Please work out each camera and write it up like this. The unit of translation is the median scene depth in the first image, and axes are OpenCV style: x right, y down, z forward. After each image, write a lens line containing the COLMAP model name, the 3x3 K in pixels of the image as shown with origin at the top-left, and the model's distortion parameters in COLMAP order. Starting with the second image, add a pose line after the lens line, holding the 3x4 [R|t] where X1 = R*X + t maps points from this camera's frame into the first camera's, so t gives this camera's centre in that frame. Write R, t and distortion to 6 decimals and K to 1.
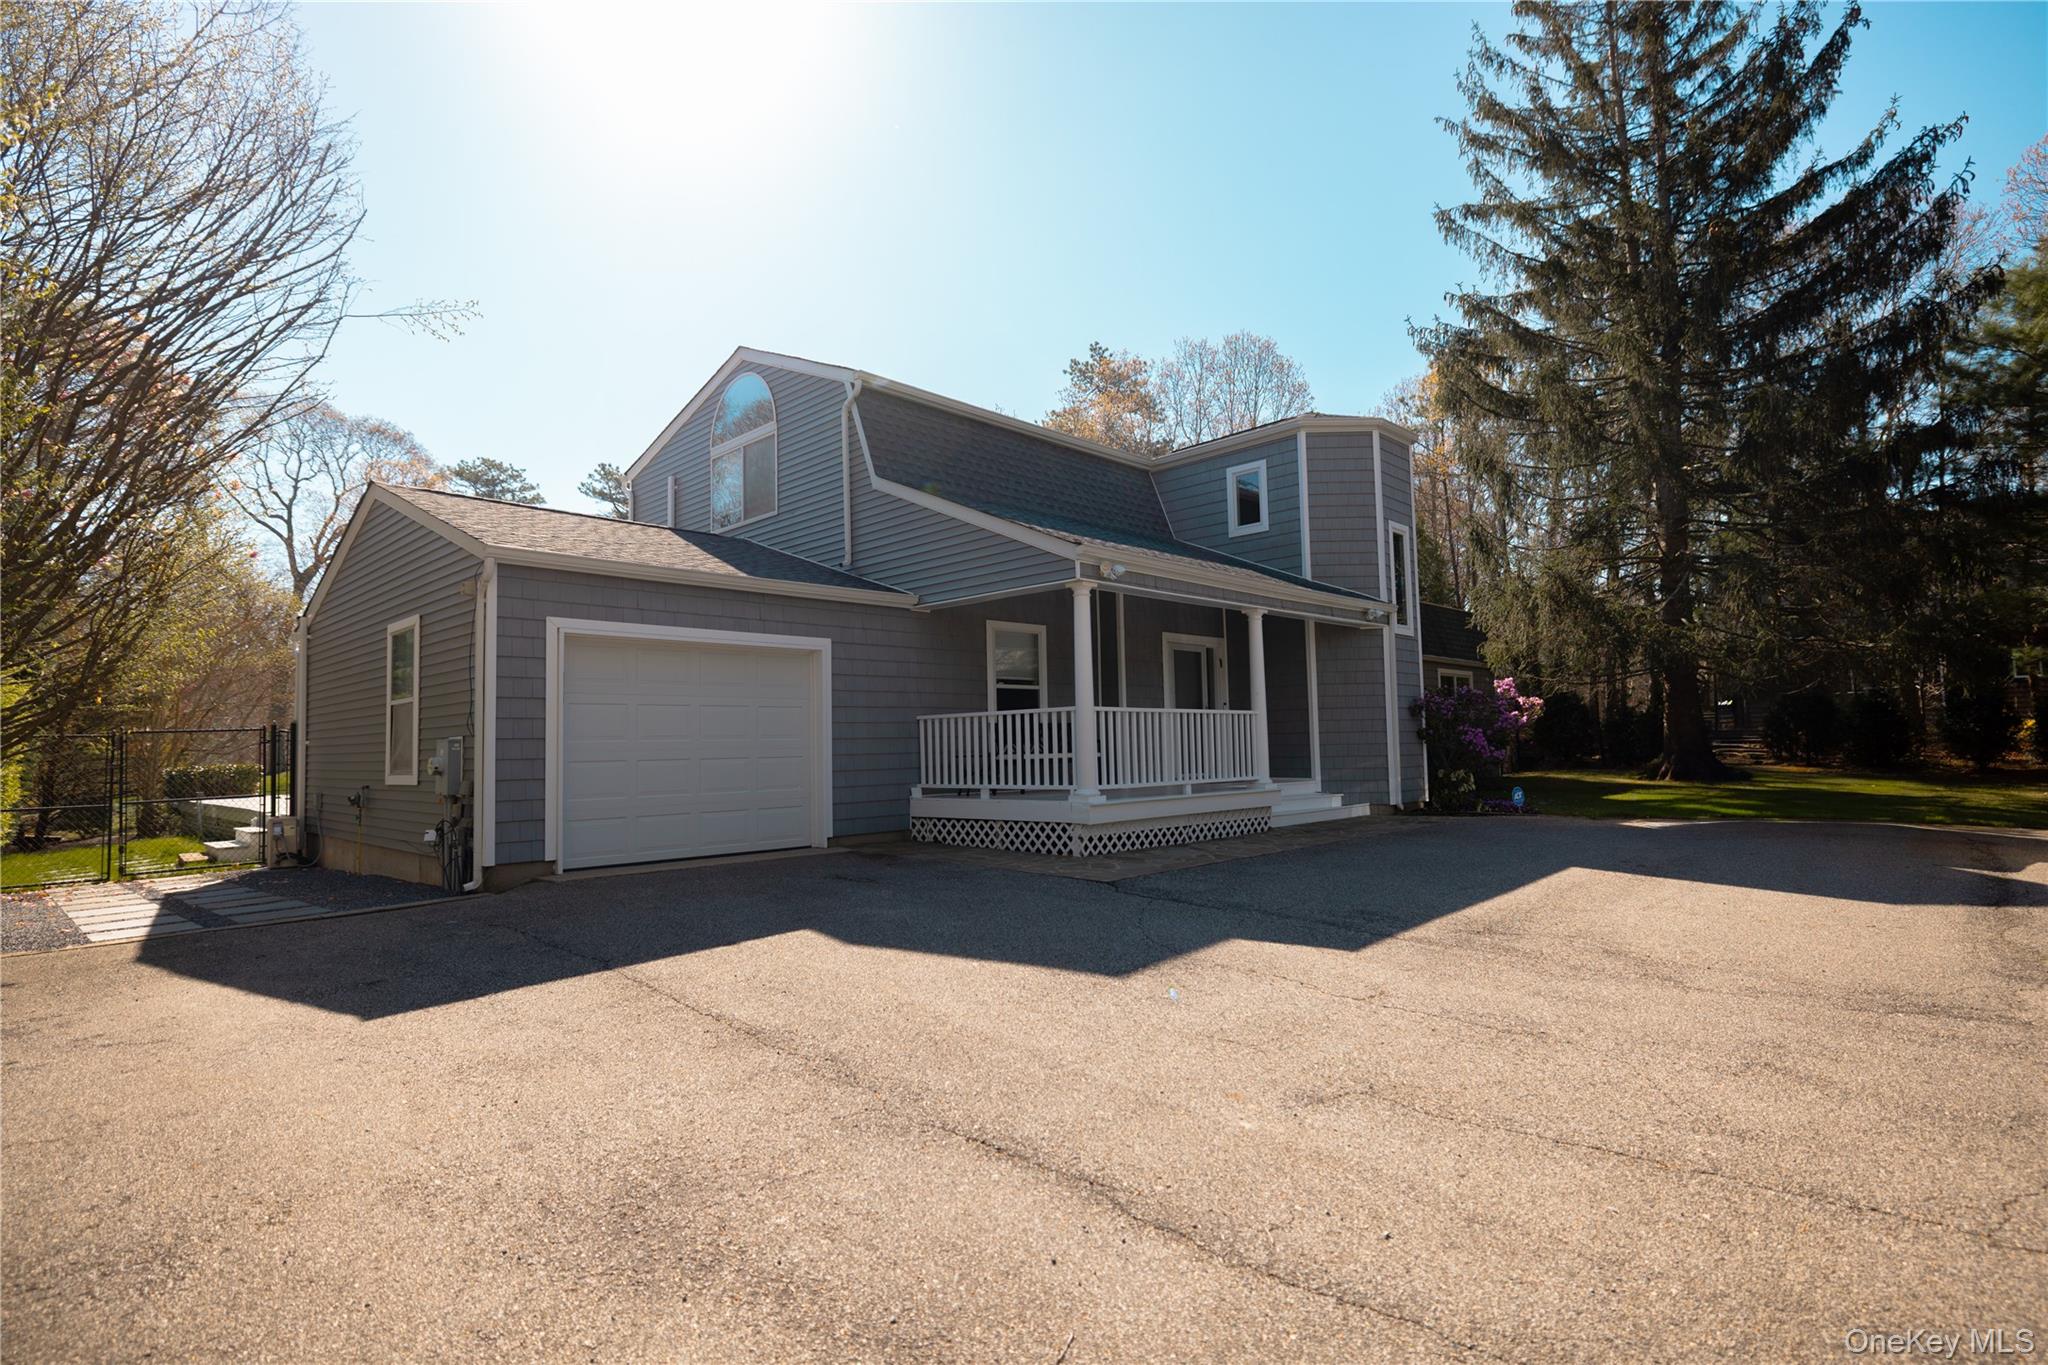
lens RADIAL K [[1041.2, 0, 1025.0], [0, 1041.2, 685.7], [0, 0, 1]] dist [0.001404, -0.001398]
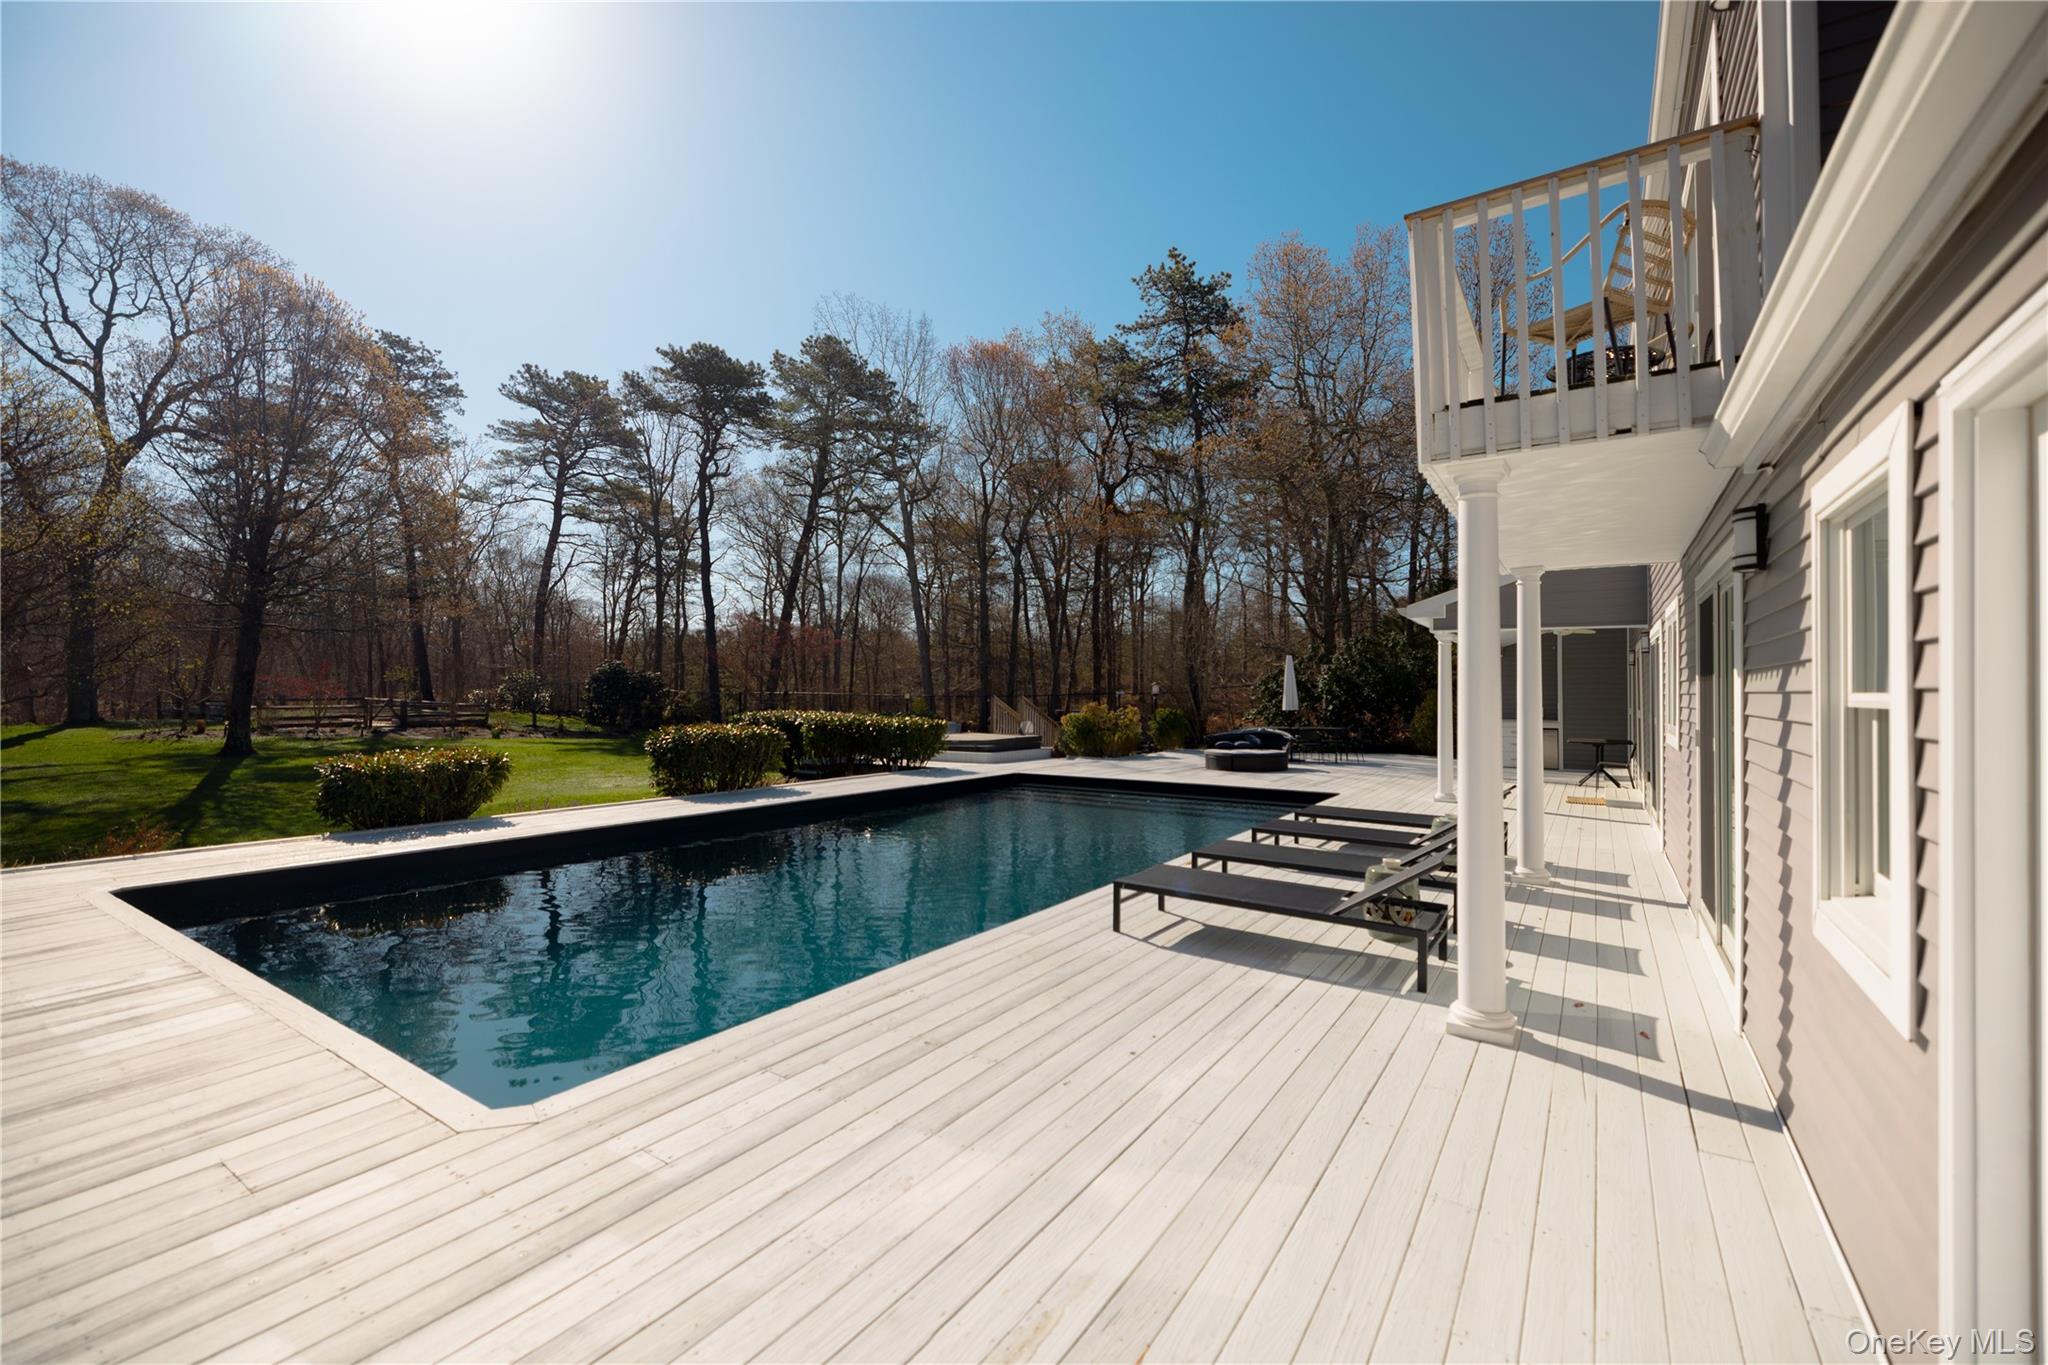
lens RADIAL K [[859.4, 0, 1025.0], [0, 859.4, 683.9], [0, 0, 1]] dist [-0.002810, -0.000077]
pose [[0.979893, 0.021900, 0.198320, -0.185767], [-0.031368, 0.998507, 0.044729, 0.012945], [-0.197044, -0.050050, 0.979116, 0.275452]]
